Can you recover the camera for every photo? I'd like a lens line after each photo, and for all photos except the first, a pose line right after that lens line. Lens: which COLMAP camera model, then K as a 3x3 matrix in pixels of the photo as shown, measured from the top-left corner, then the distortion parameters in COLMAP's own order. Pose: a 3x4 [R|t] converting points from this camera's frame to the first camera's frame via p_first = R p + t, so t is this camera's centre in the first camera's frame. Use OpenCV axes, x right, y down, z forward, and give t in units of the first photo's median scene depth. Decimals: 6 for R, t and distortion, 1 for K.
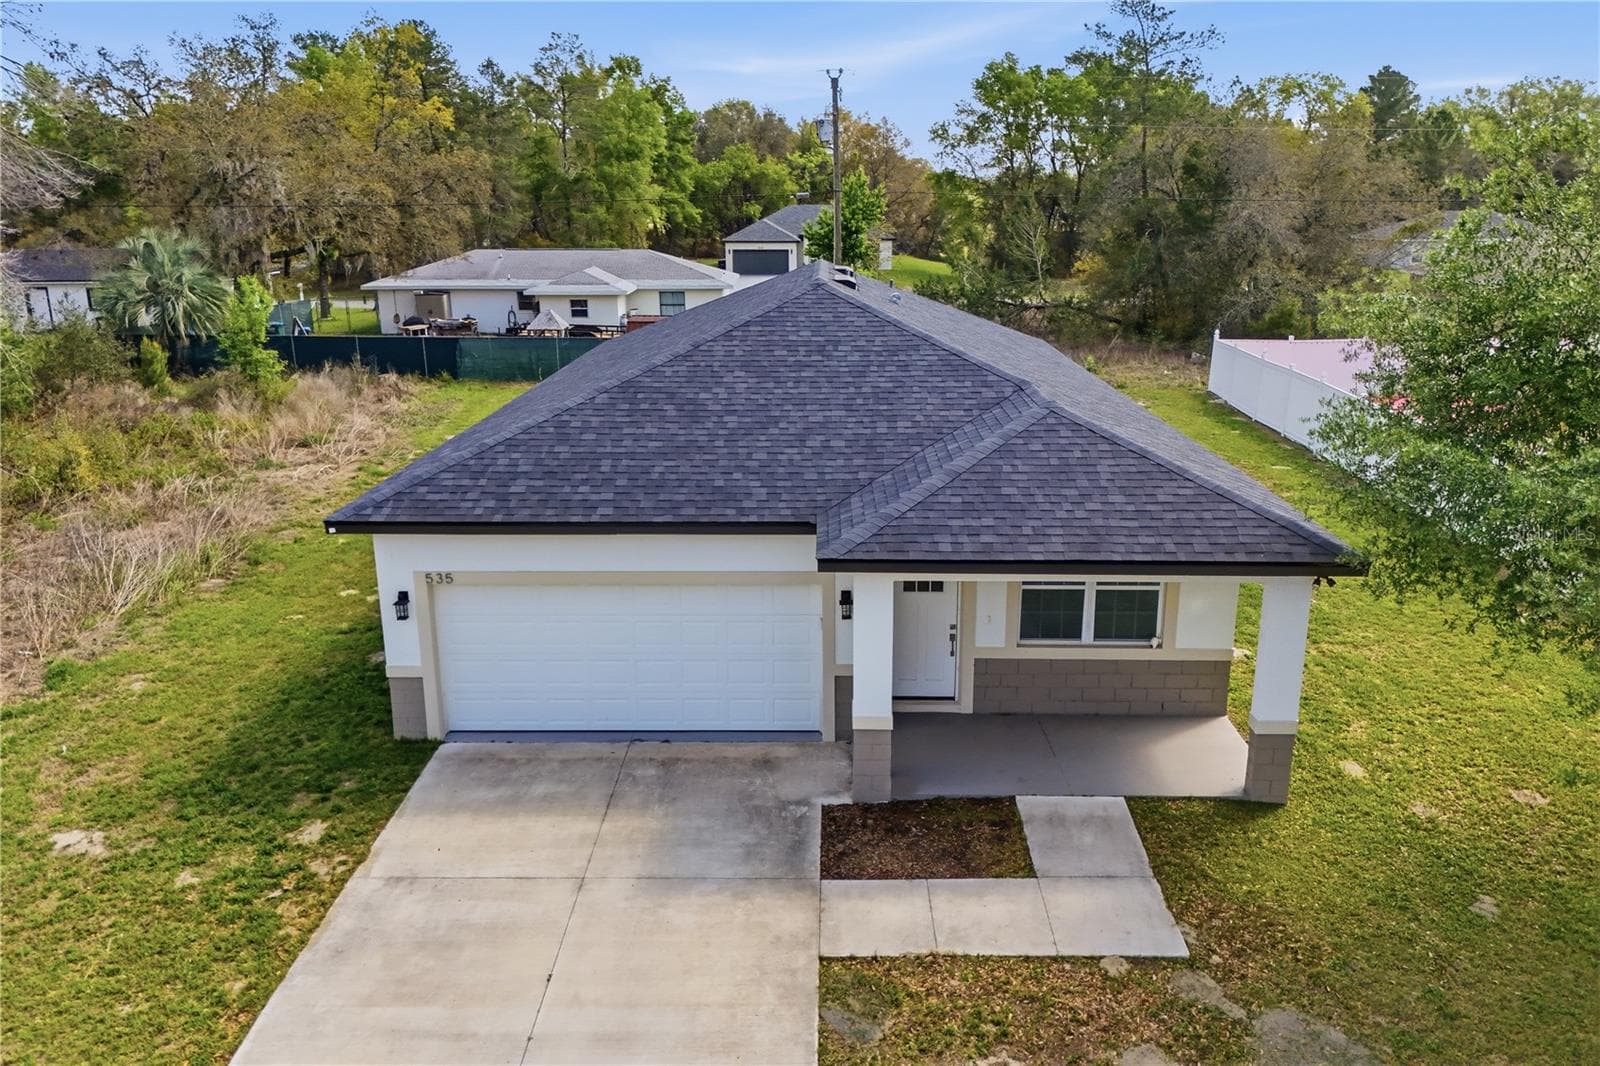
lens RADIAL K [[1177.3, 0, 799.2], [0, 1177.3, 532.6], [0, 0, 1]] dist [0.063032, -0.057532]
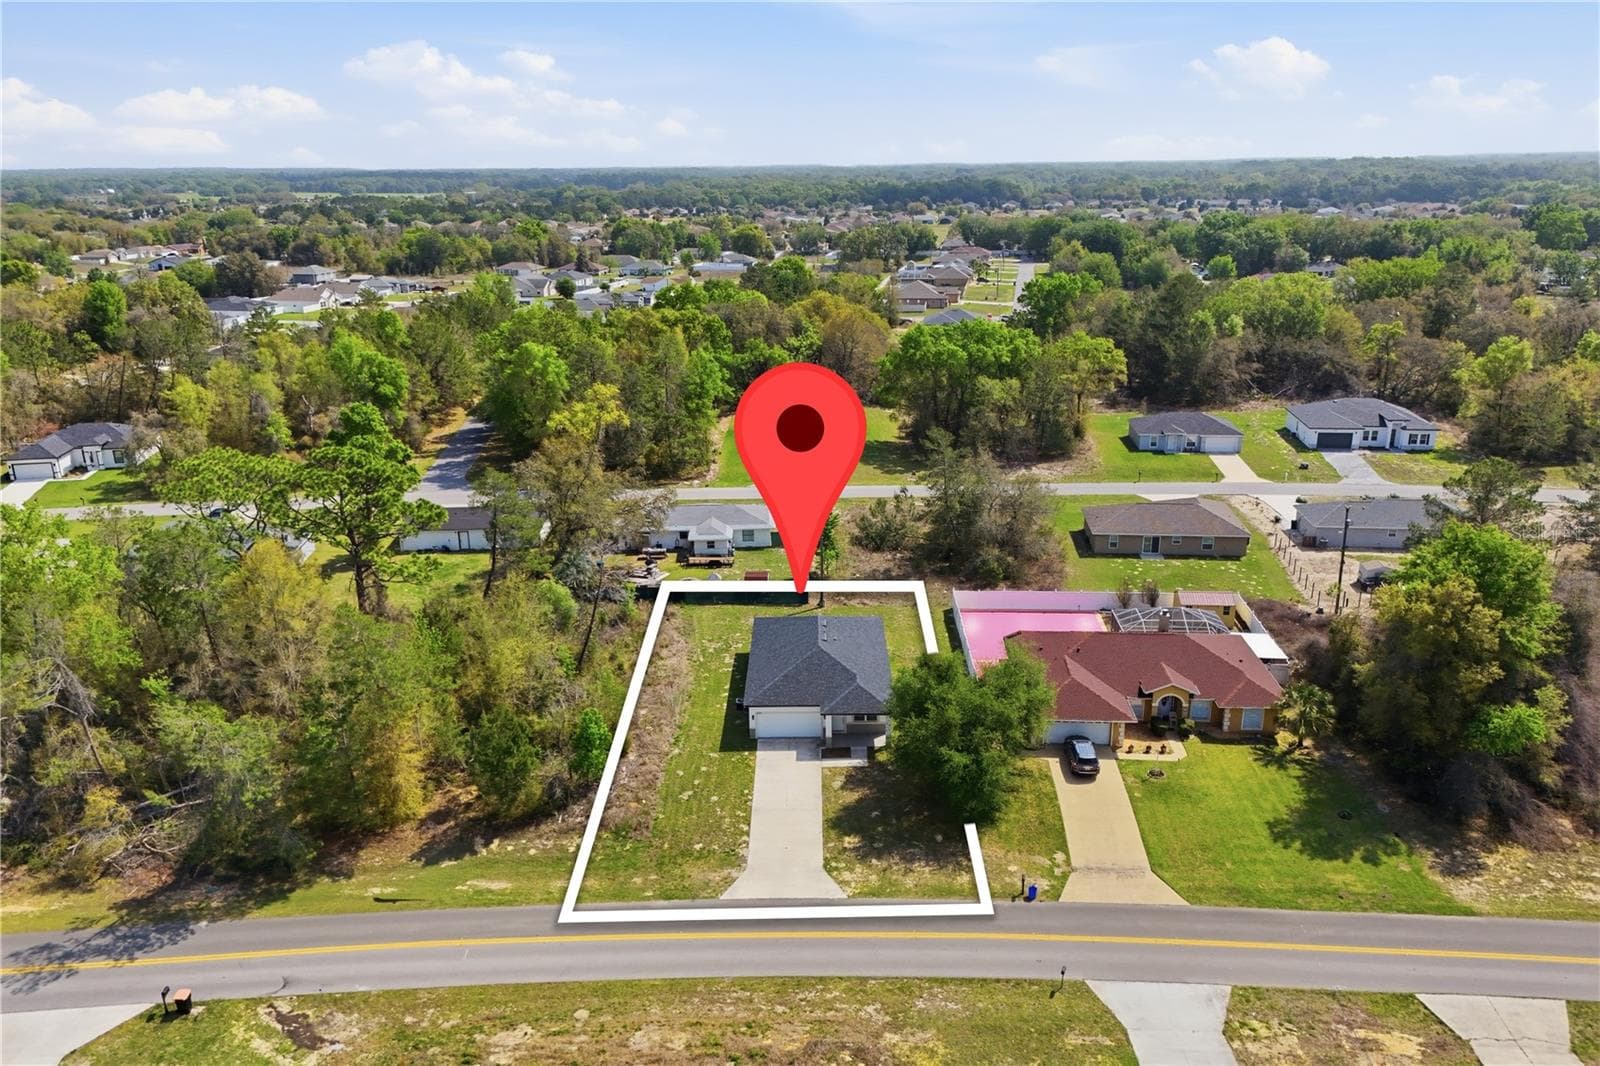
lens RADIAL K [[1177.3, 0, 803.1], [0, 1177.3, 542.7], [0, 0, 1]] dist [0.063032, -0.057532]
pose [[0.999817, -0.010798, 0.015772, -0.152494], [0.010259, 0.999375, 0.033826, -1.004055], [-0.016128, -0.033658, 0.999303, -4.865988]]
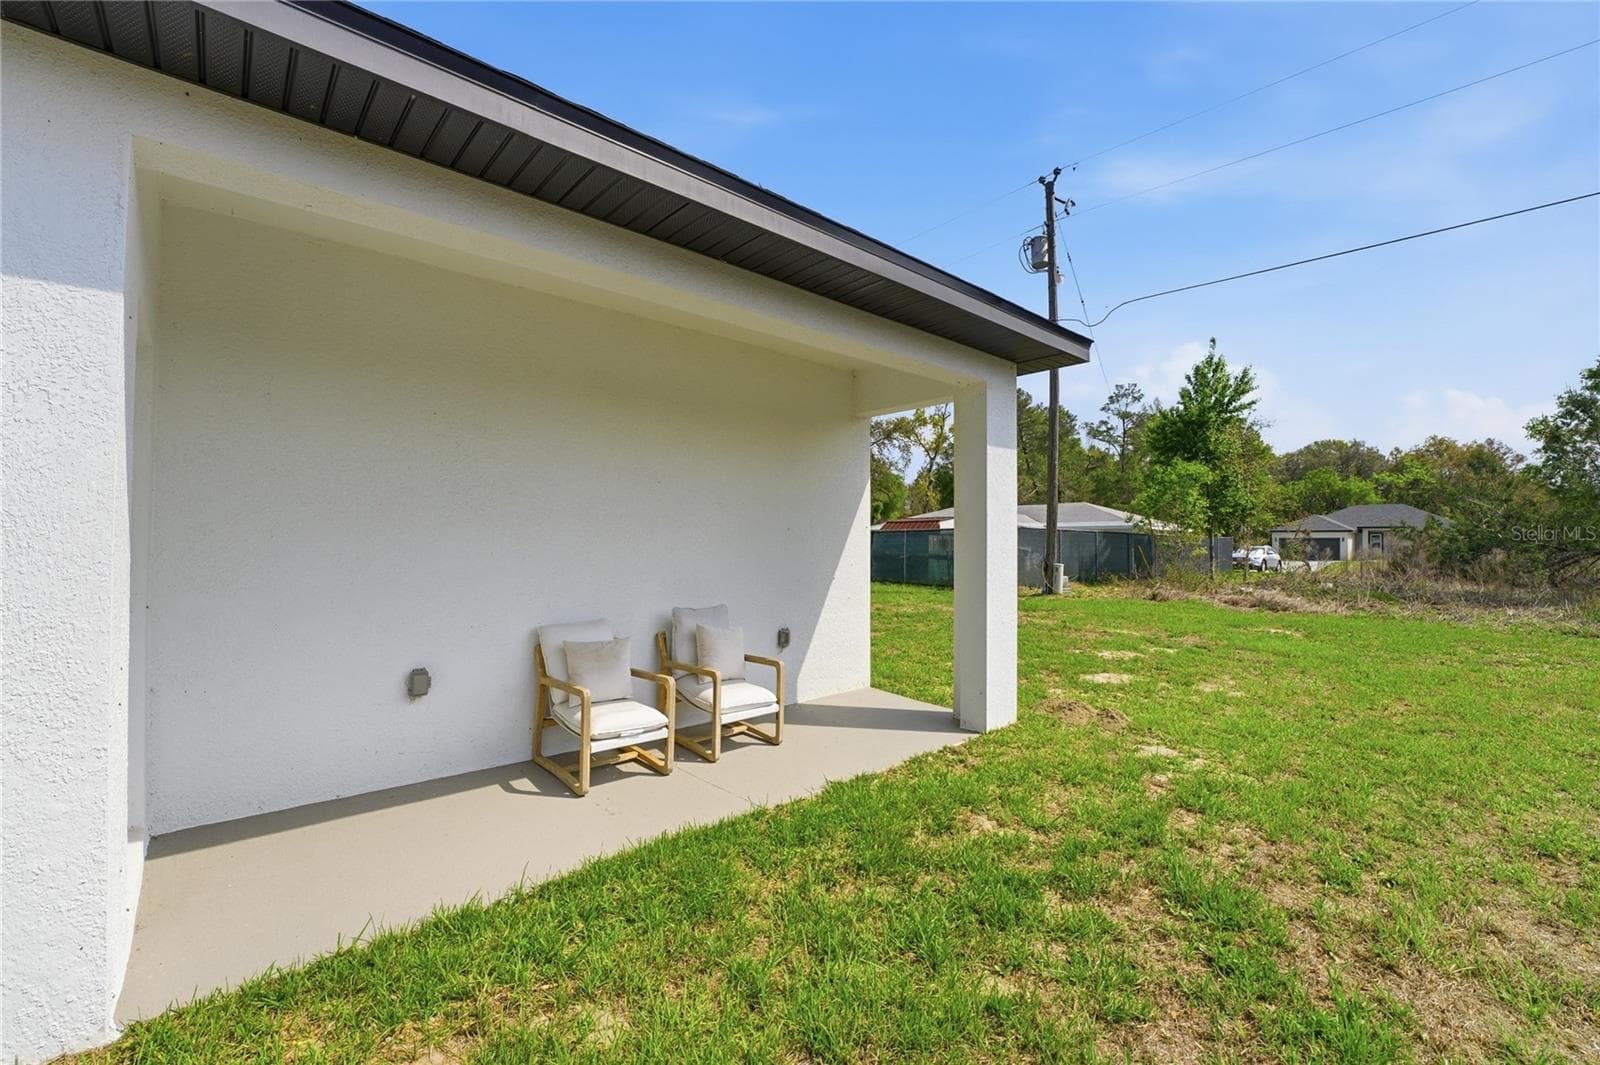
lens RADIAL K [[660.0, 0, 790.7], [0, 660.0, 534.3], [0, 0, 1]] dist [-0.024272, 0.000647]
pose [[0.686224, 0.001977, -0.727388, 0.552618], [-0.208266, 0.958665, -0.193874, -0.141546], [0.696938, 0.284532, 0.658270, 1.713146]]
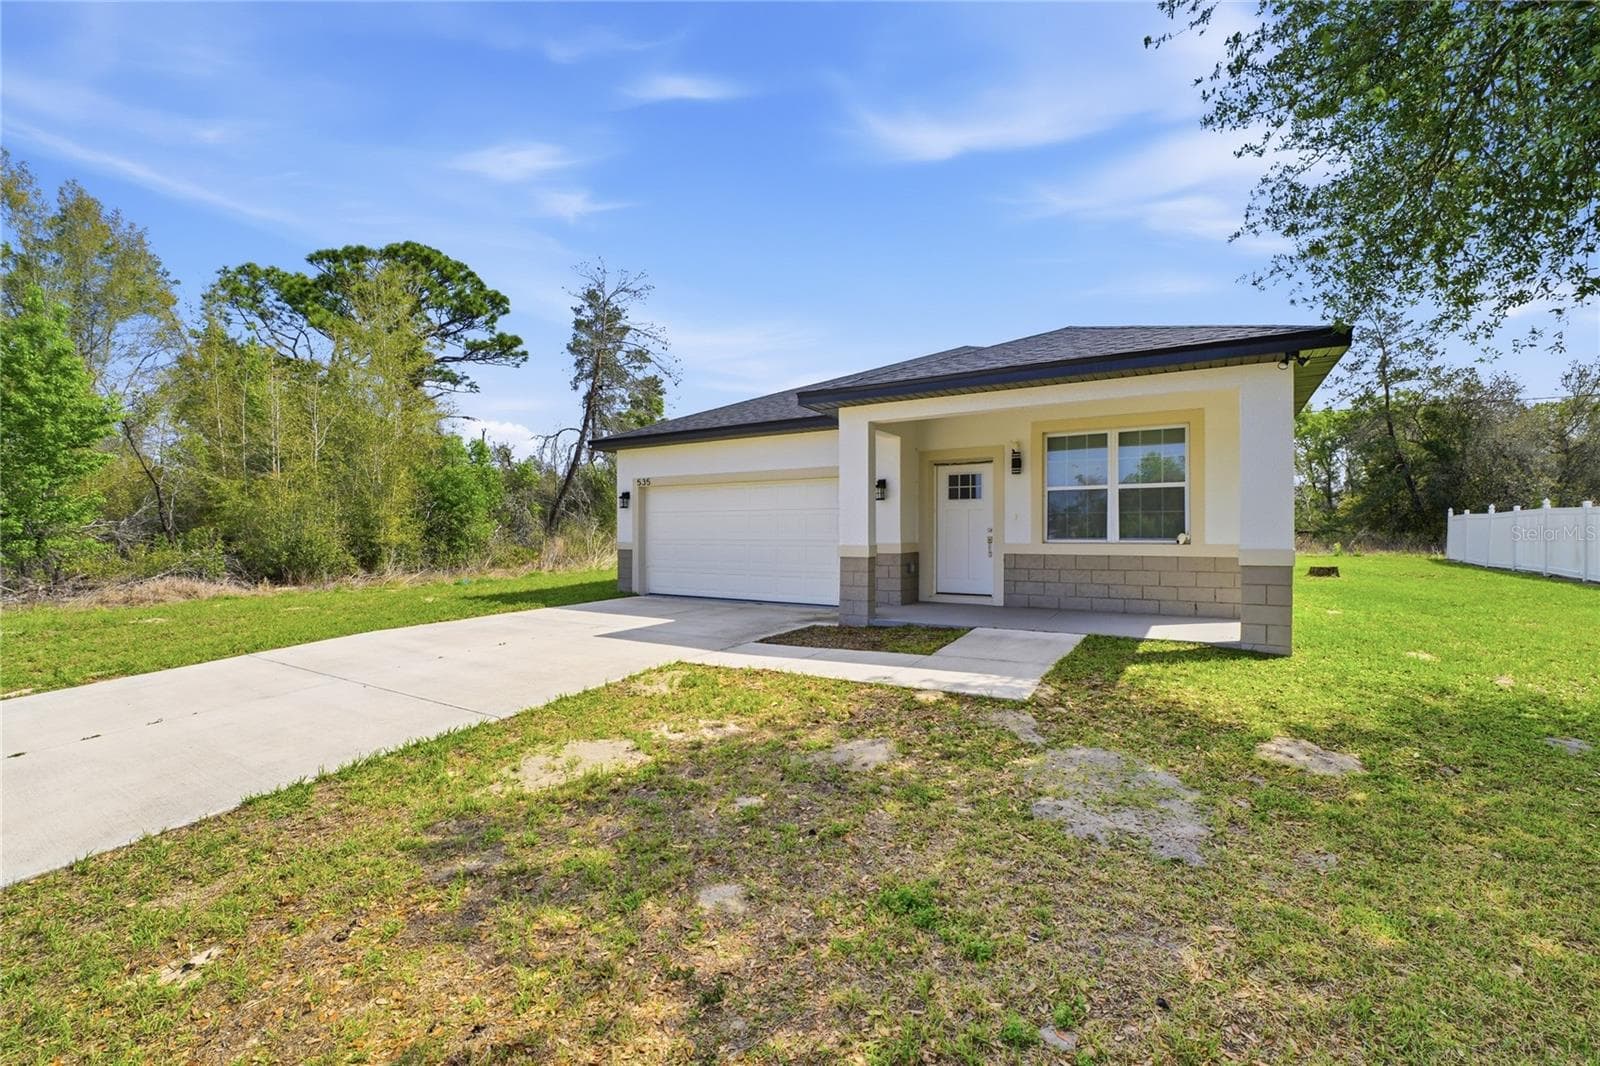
lens RADIAL K [[660.0, 0, 792.6], [0, 660.0, 537.1], [0, 0, 1]] dist [-0.024272, 0.000647]
pose [[0.858551, 0.007901, -0.512668, 0.297624], [-0.145335, 0.962622, -0.228553, 0.264371], [0.491699, 0.270733, 0.827608, 0.369643]]
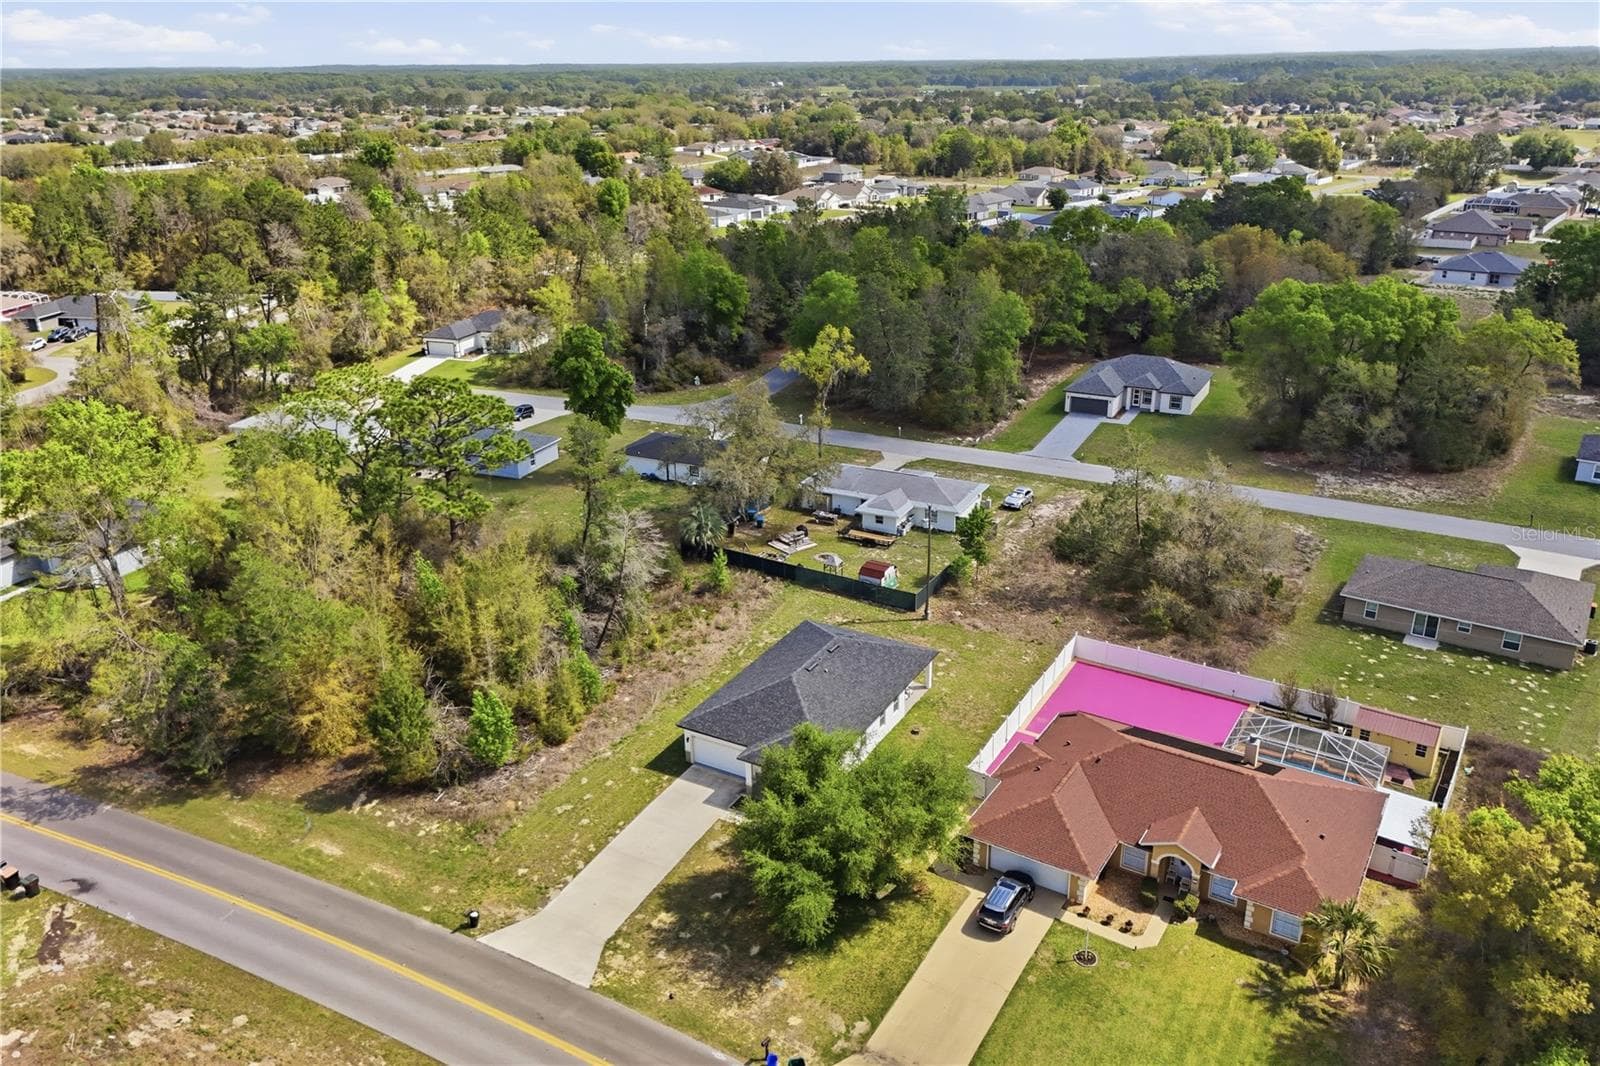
lens RADIAL K [[1177.3, 0, 803.4], [0, 1177.3, 532.6], [0, 0, 1]] dist [0.063032, -0.057532]
pose [[0.884448, 0.167484, -0.435547, 2.254461], [-0.120116, 0.983630, 0.134326, -1.606606], [0.450915, -0.066488, 0.890087, -3.403316]]
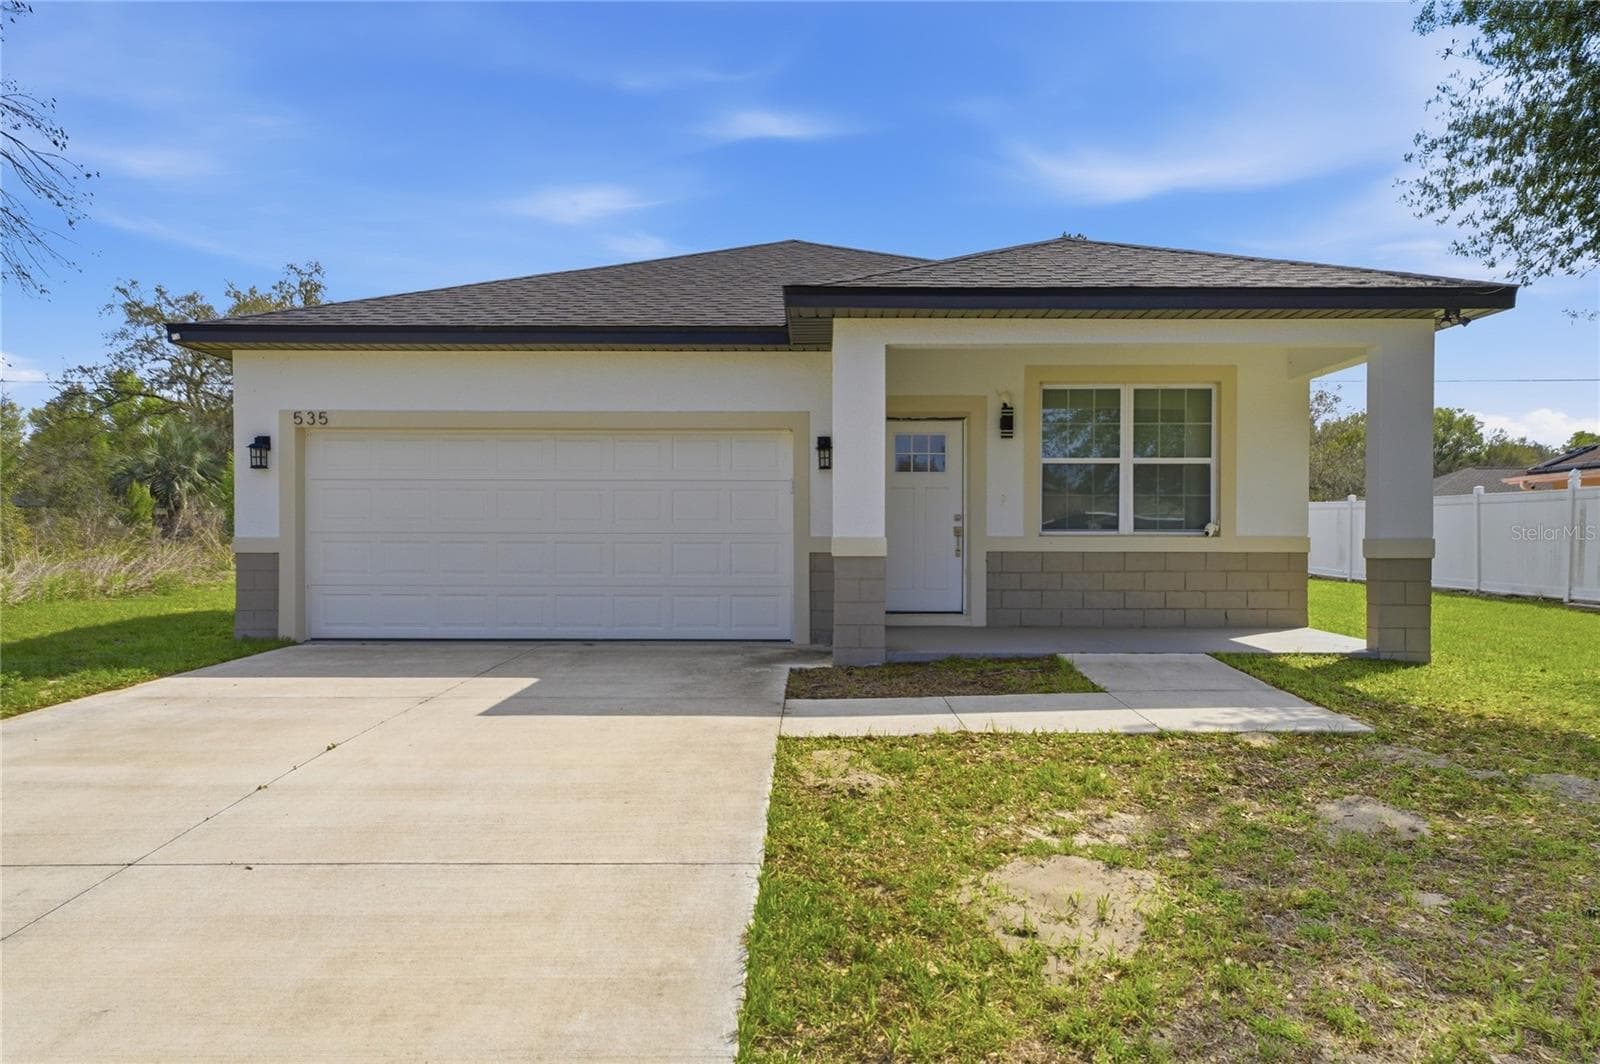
lens RADIAL K [[1057.2, 0, 796.8], [0, 1057.2, 553.1], [0, 0, 1]] dist [0.024996, 0.003115]
pose [[0.999921, 0.007790, 0.009875, 0.014000], [-0.004989, 0.966358, -0.257151, 0.290001], [-0.011546, 0.257081, 0.966321, 0.312271]]
